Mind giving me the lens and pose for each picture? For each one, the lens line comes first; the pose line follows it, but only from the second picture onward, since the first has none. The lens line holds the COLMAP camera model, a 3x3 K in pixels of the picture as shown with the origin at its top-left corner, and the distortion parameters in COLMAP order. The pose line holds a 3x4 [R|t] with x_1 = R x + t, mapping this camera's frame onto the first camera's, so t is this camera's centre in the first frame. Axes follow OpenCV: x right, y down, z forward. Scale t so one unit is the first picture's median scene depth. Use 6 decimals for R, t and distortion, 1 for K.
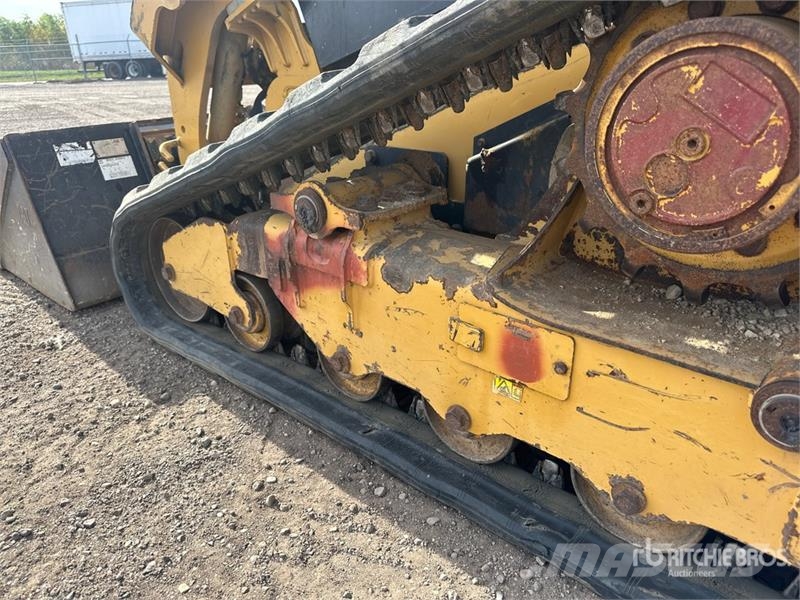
lens RADIAL K [[571.6, 0, 400.0], [0, 571.6, 300.0], [0, 0, 1]] dist [0.050940, -0.045108]
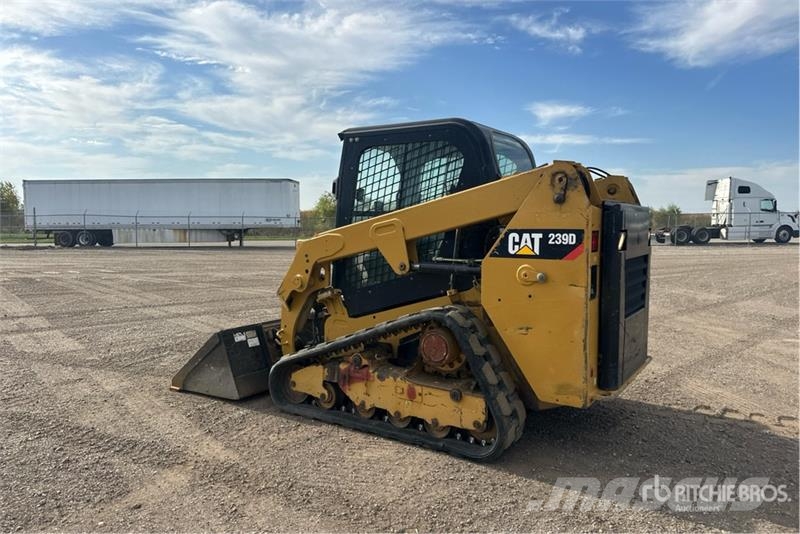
lens RADIAL K [[572.3, 0, 433.2], [0, 572.3, 252.2], [0, 0, 1]] dist [-0.031113, -0.004788]
pose [[0.983319, 0.032640, 0.178938, -0.255449], [0.032470, 0.936466, -0.349251, 0.356855], [-0.178969, 0.349235, 0.919785, -1.974104]]
